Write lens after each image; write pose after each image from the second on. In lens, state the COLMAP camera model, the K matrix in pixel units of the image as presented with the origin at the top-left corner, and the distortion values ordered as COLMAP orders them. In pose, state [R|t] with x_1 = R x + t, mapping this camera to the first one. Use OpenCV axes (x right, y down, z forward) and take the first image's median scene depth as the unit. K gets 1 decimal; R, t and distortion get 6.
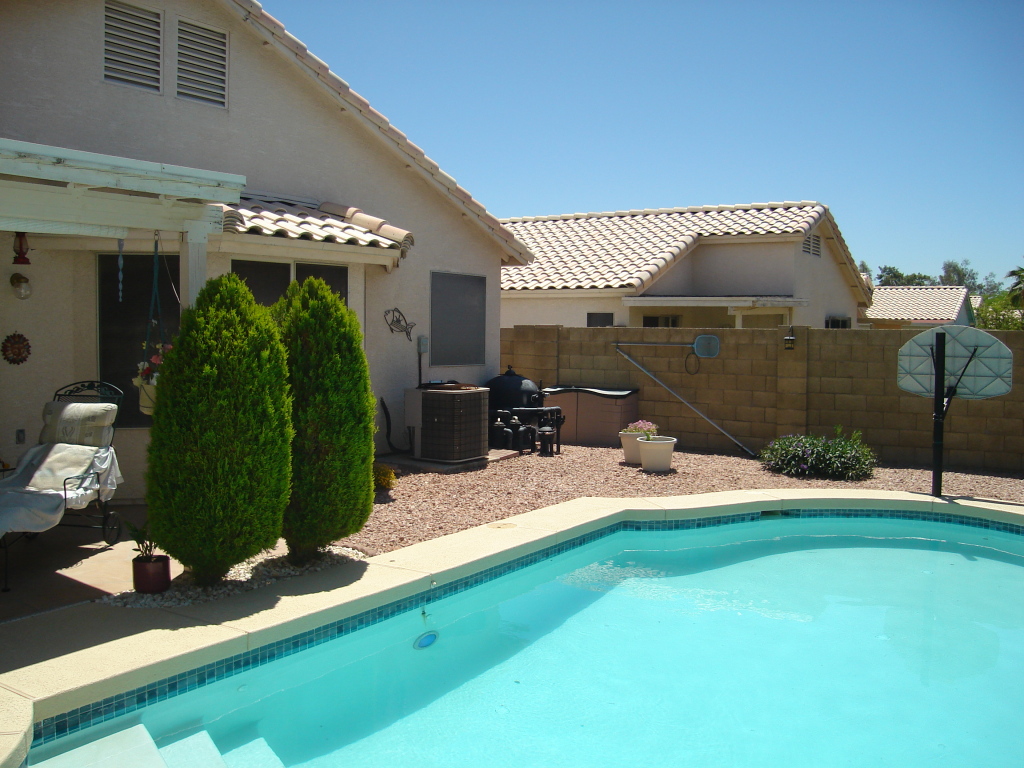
lens RADIAL K [[931.6, 0, 498.9], [0, 931.6, 385.6], [0, 0, 1]] dist [-0.189890, 0.156494]
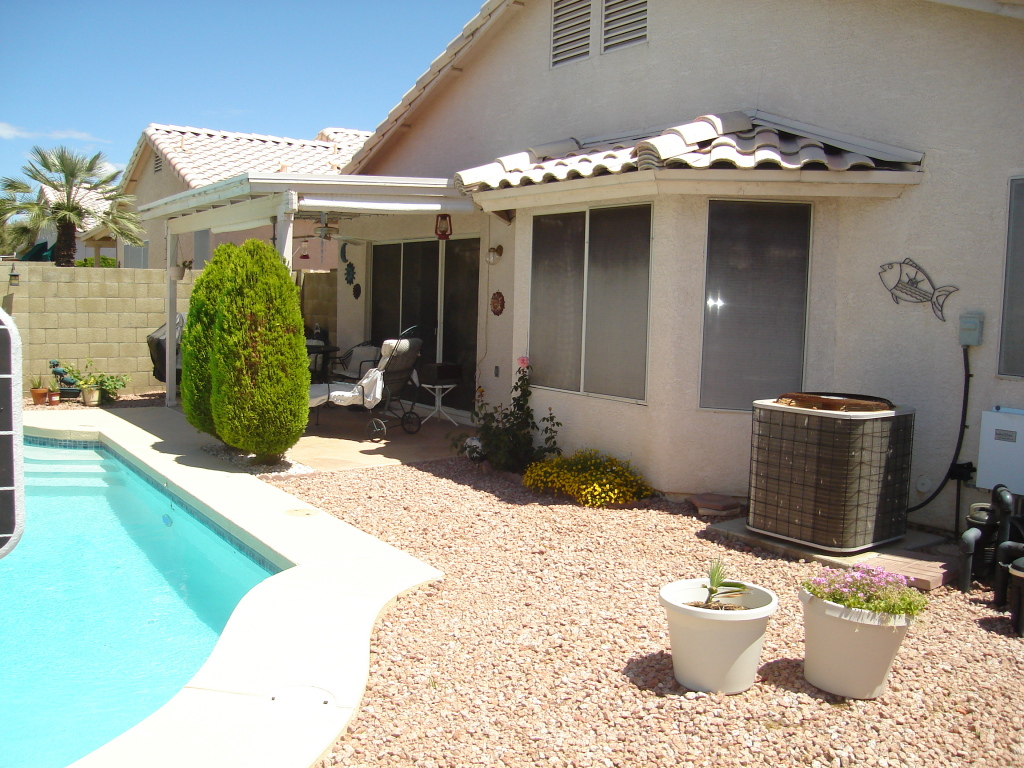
lens RADIAL K [[931.6, 0, 498.9], [0, 931.6, 385.6], [0, 0, 1]] dist [-0.189890, 0.156494]
pose [[-0.342908, 0.073248, -0.936509, 0.831874], [-0.087314, 0.990154, 0.109415, -0.081721], [0.935302, 0.119290, -0.333136, 1.689395]]
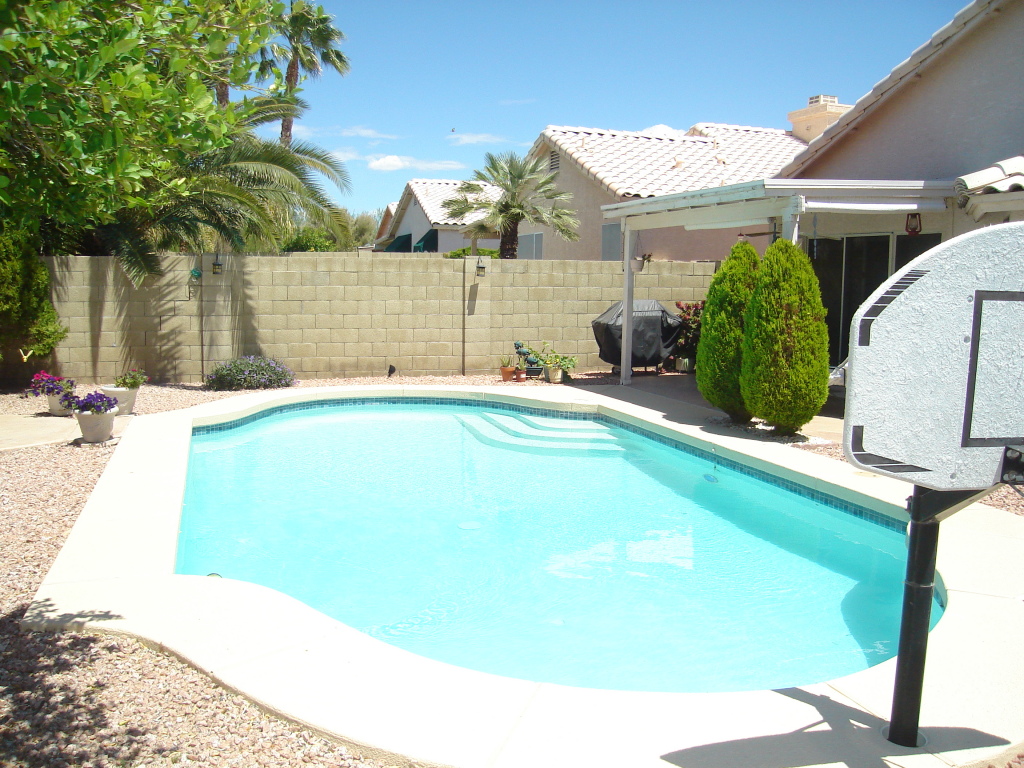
lens RADIAL K [[931.6, 0, 498.9], [0, 931.6, 385.6], [0, 0, 1]] dist [-0.189890, 0.156494]
pose [[-0.610179, 0.077968, -0.788418, 1.172436], [-0.065905, 0.986701, 0.148582, -0.070111], [0.789518, 0.142623, -0.596926, 1.473823]]
